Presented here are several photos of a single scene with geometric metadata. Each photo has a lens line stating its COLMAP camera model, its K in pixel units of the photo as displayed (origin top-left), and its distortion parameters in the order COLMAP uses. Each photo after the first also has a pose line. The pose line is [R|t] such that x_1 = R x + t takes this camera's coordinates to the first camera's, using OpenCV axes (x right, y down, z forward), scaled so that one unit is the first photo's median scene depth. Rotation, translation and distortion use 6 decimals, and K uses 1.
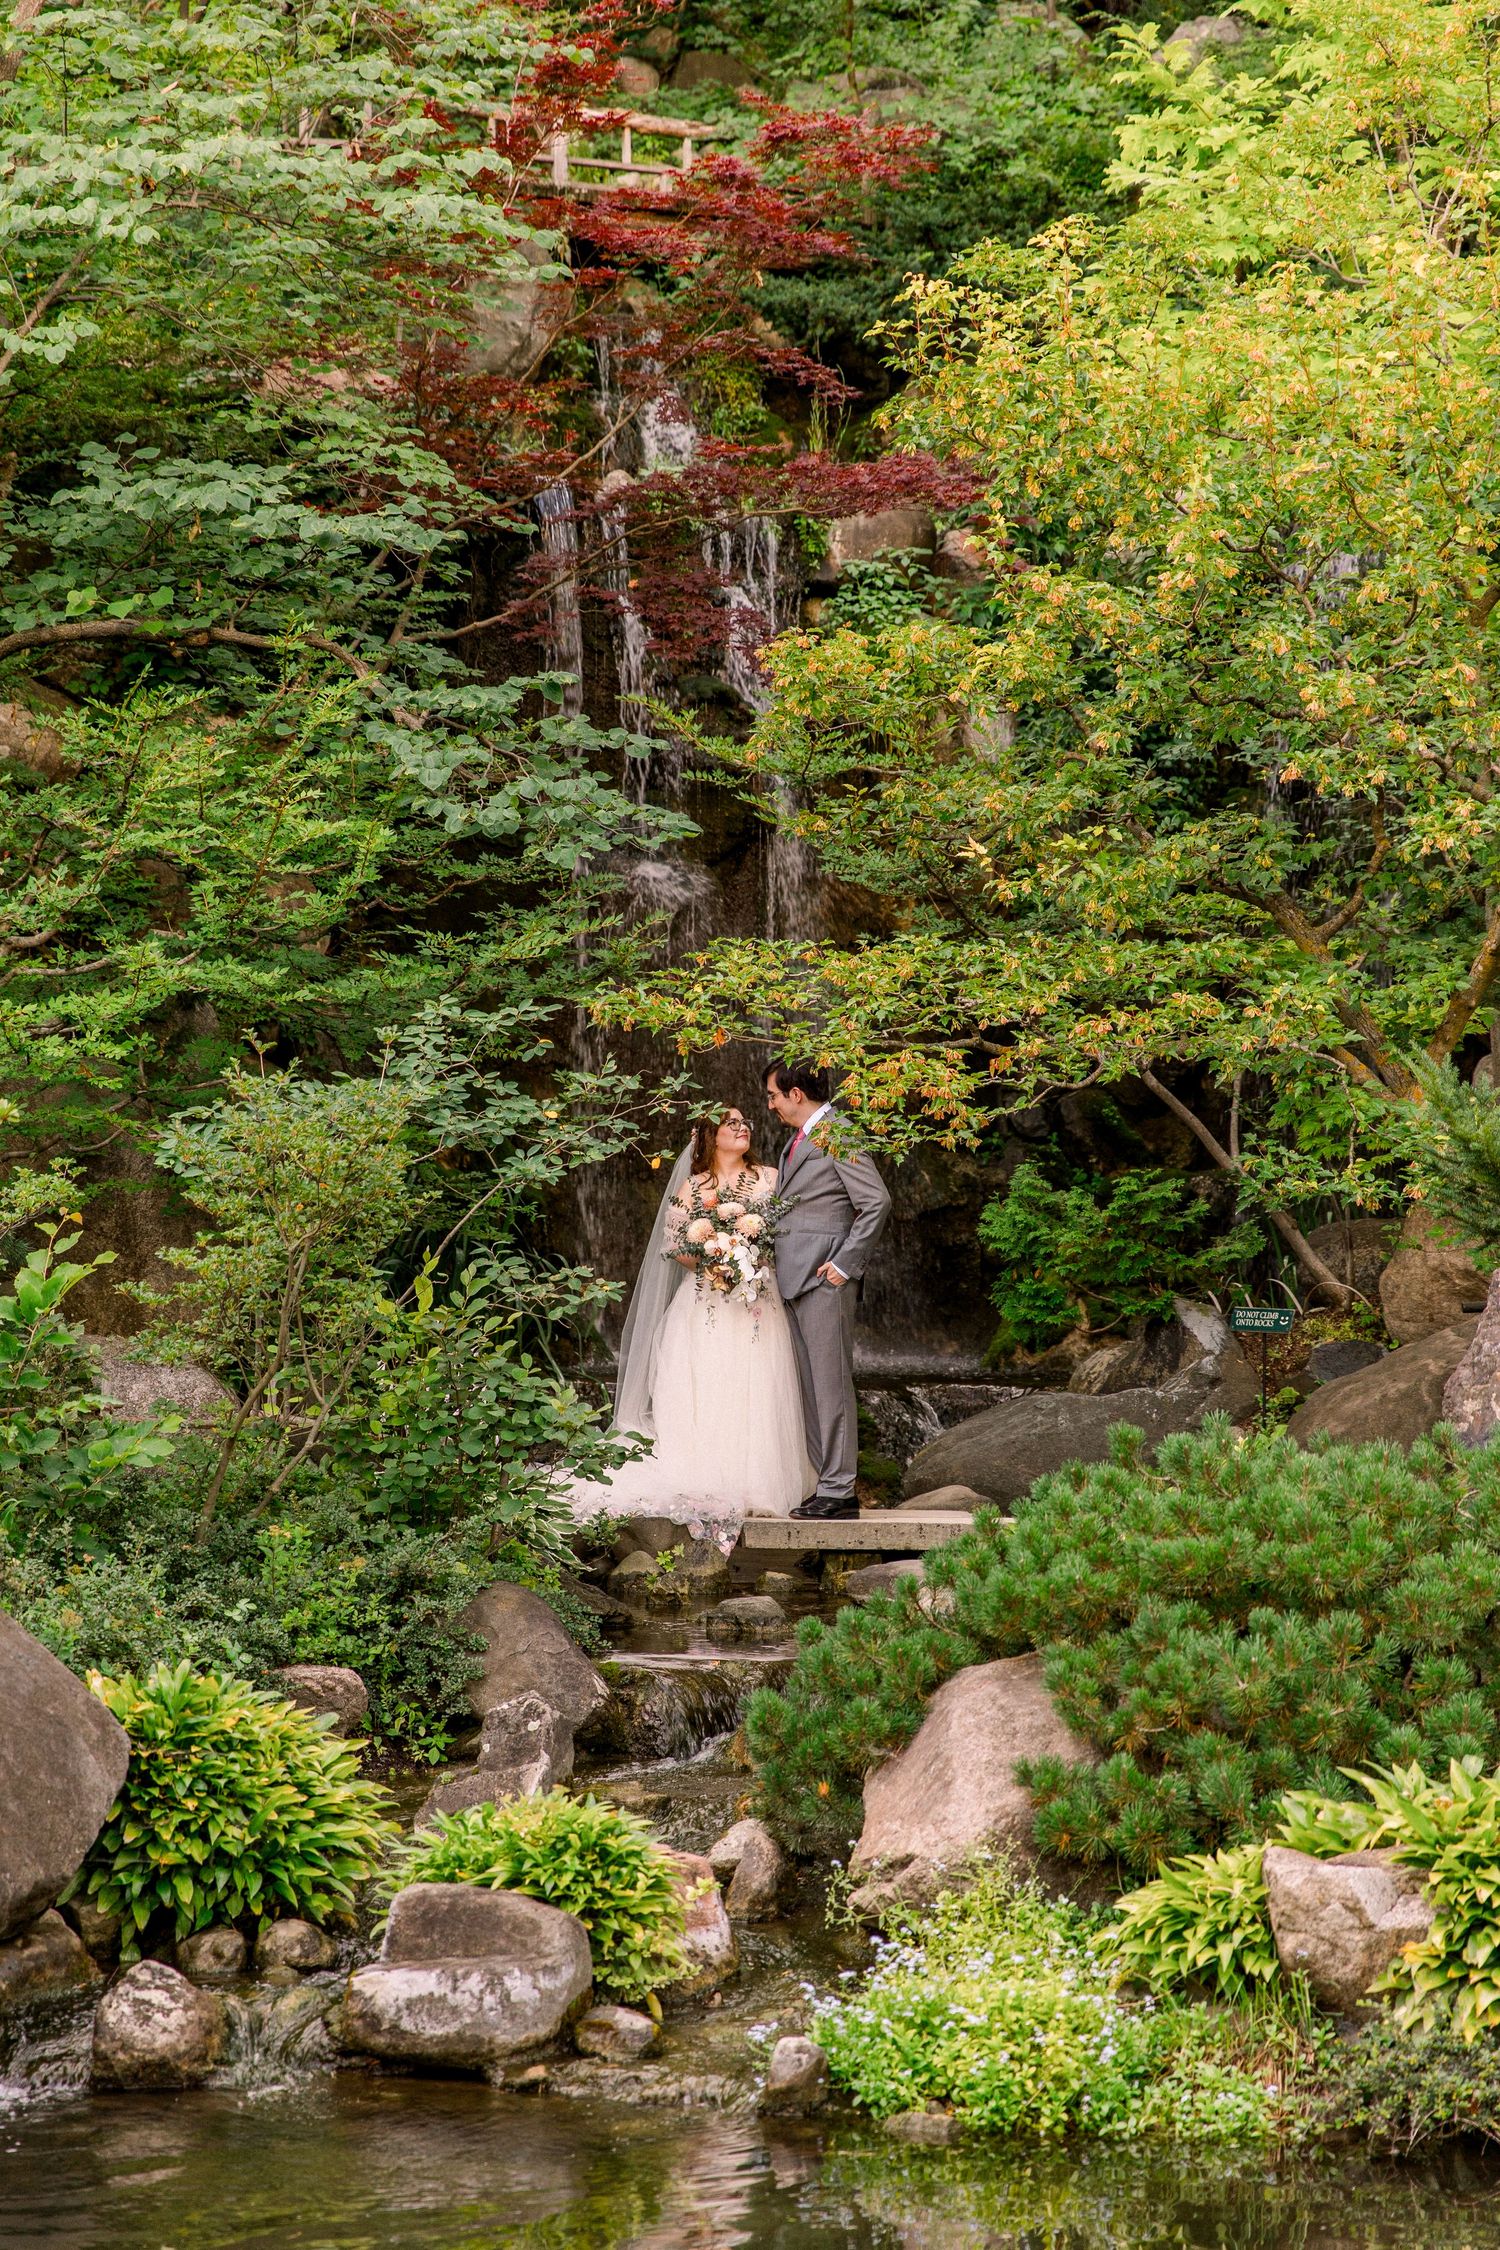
lens RADIAL K [[4373.8, 0, 750.0], [0, 4373.8, 1125.0], [0, 0, 1]] dist [0.033327, -0.028077]
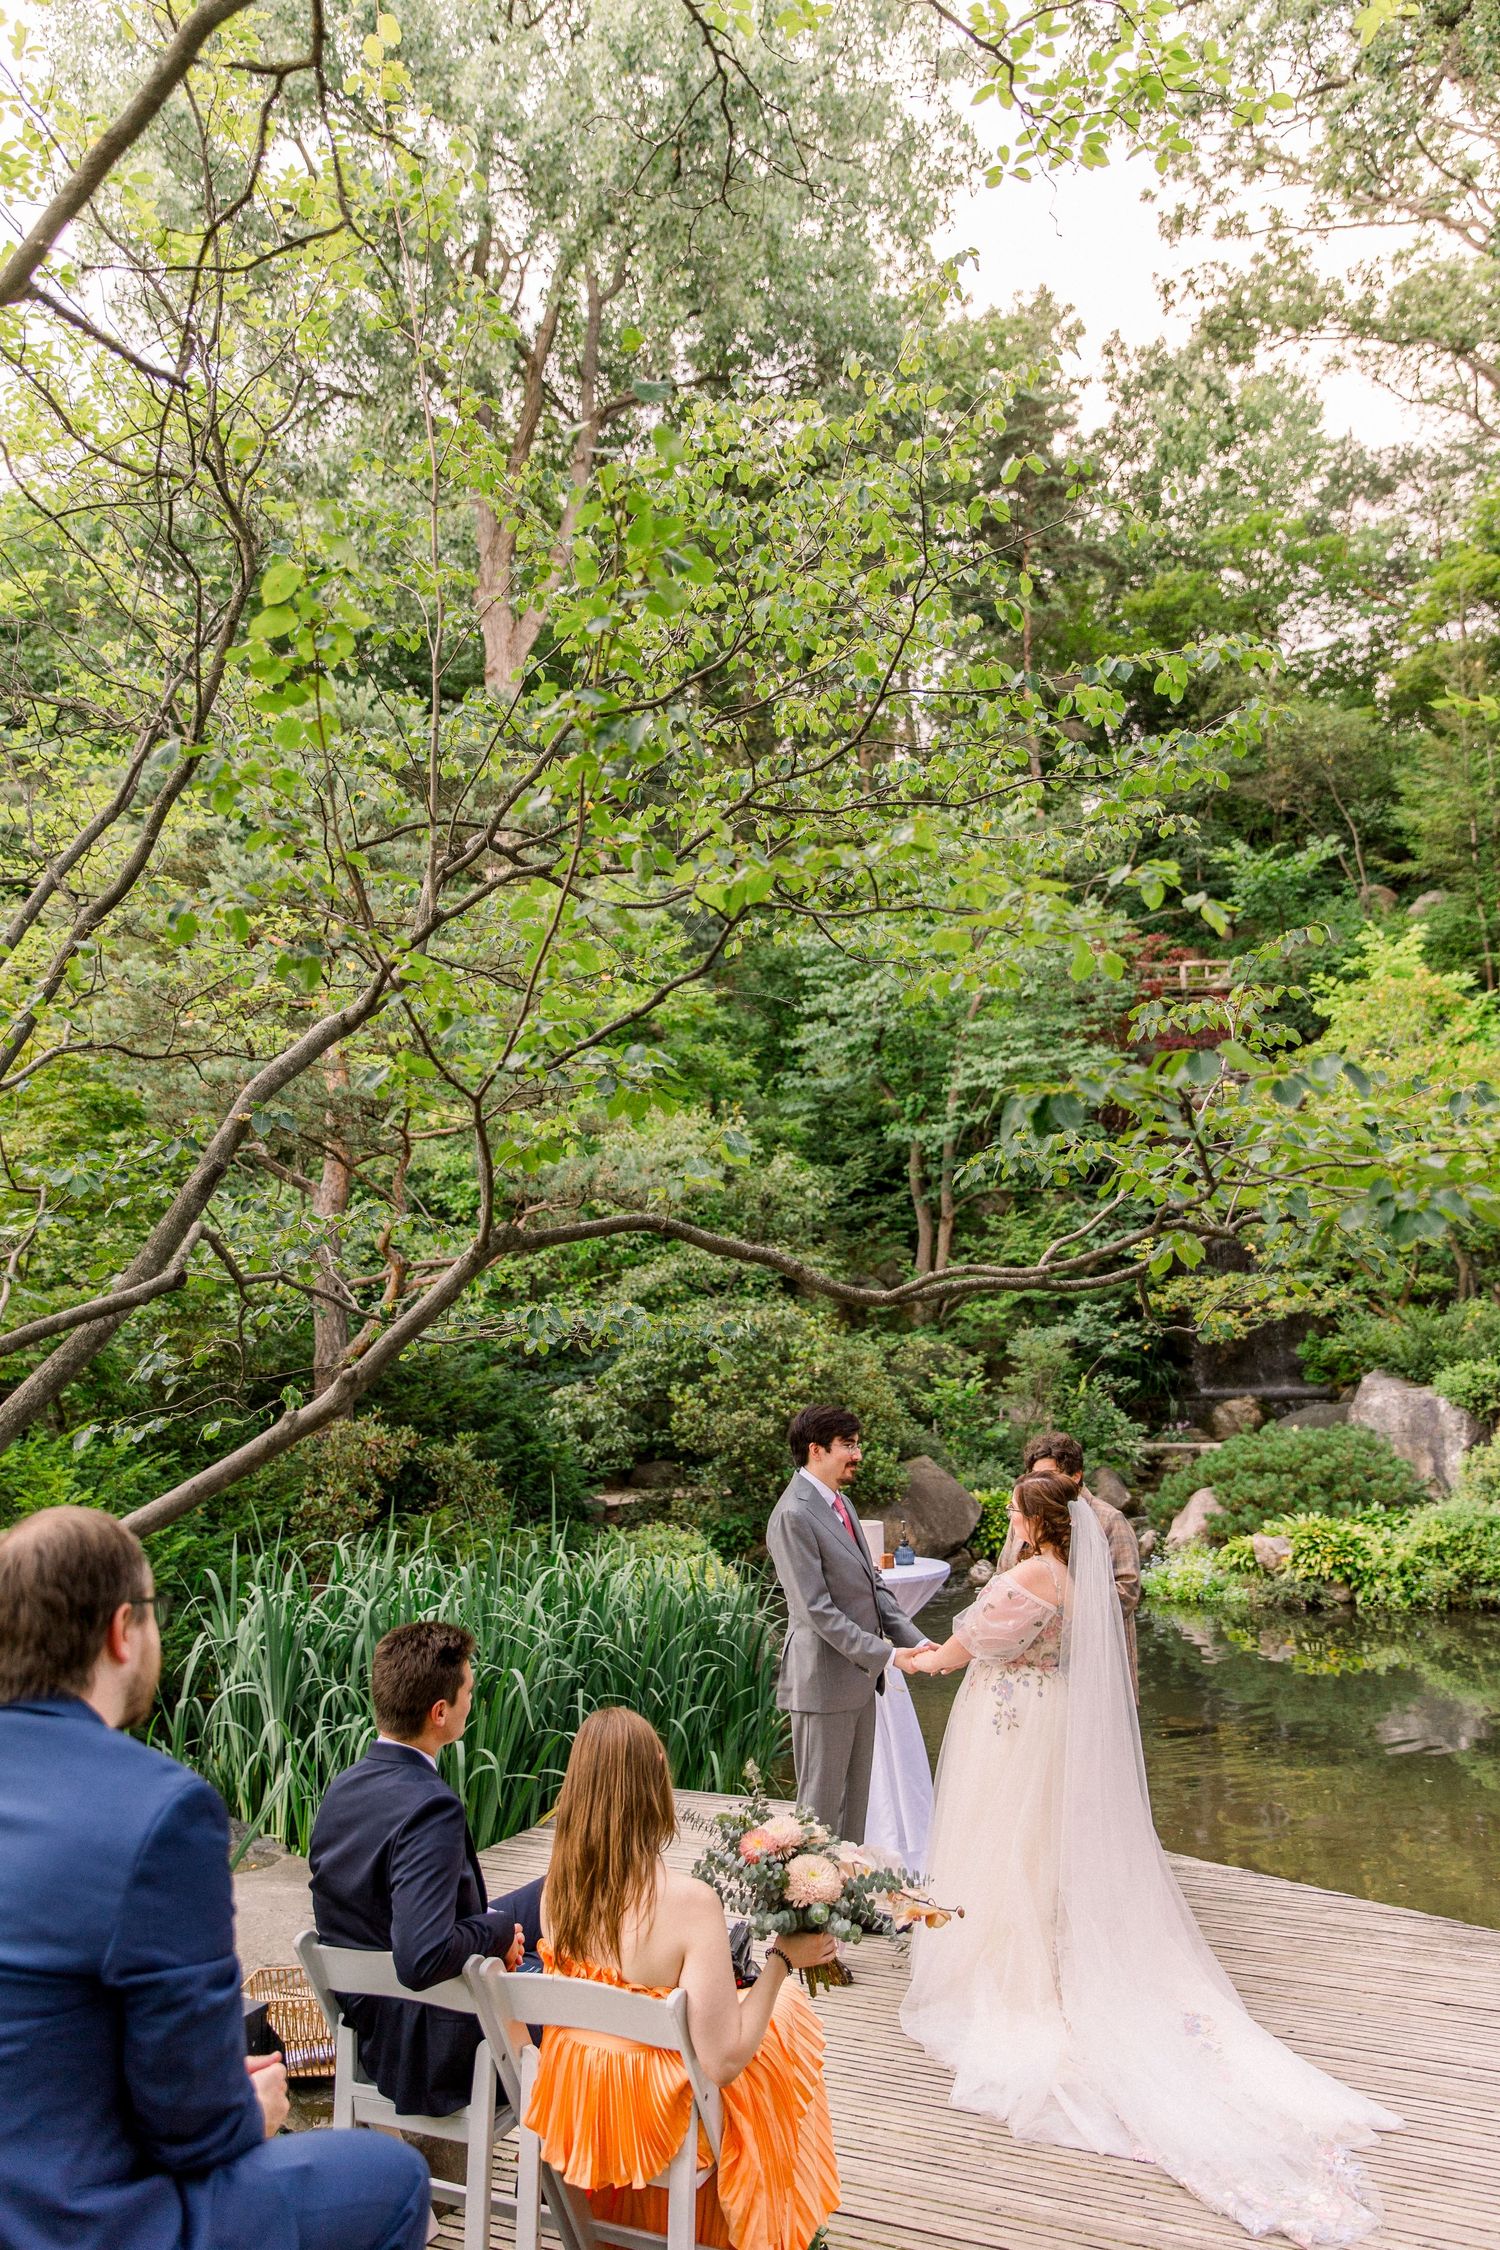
lens RADIAL K [[1883.7, 0, 750.0], [0, 1883.7, 1125.0], [0, 0, 1]] dist [0.021298, -0.020253]
pose [[0.936403, -0.069314, -0.344014, 0.224585], [0.043962, 0.995747, -0.080964, -0.063412], [0.348163, 0.060691, 0.935467, -0.578766]]
